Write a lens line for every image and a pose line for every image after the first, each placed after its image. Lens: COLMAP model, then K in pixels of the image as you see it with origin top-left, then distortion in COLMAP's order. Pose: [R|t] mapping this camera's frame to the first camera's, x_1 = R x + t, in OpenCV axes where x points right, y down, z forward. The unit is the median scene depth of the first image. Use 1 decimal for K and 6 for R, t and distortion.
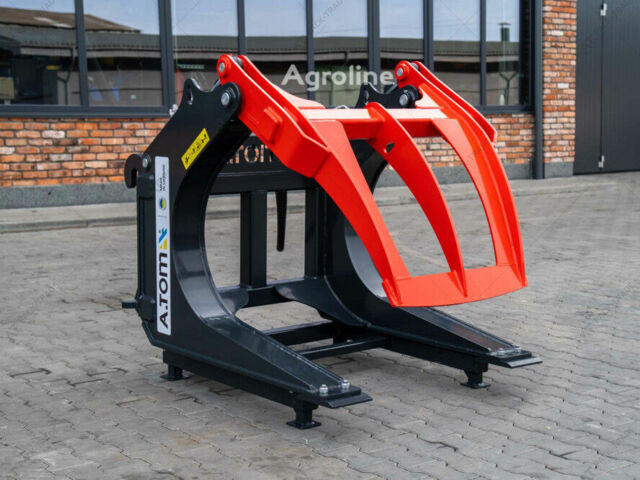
lens RADIAL K [[1210.3, 0, 319.6], [0, 1210.3, 280.5], [0, 0, 1]] dist [0.154178, 0.359683]
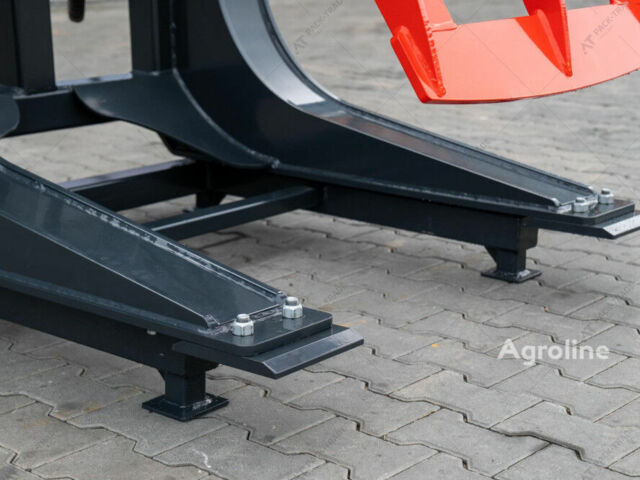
lens RADIAL K [[1210.3, 0, 319.6], [0, 1210.3, 280.5], [0, 0, 1]] dist [0.154178, 0.359683]
pose [[0.981348, -0.060281, 0.182546, -0.037120], [0.037731, 0.991492, 0.124578, 0.024295], [-0.188503, -0.115366, 0.975273, 0.537654]]
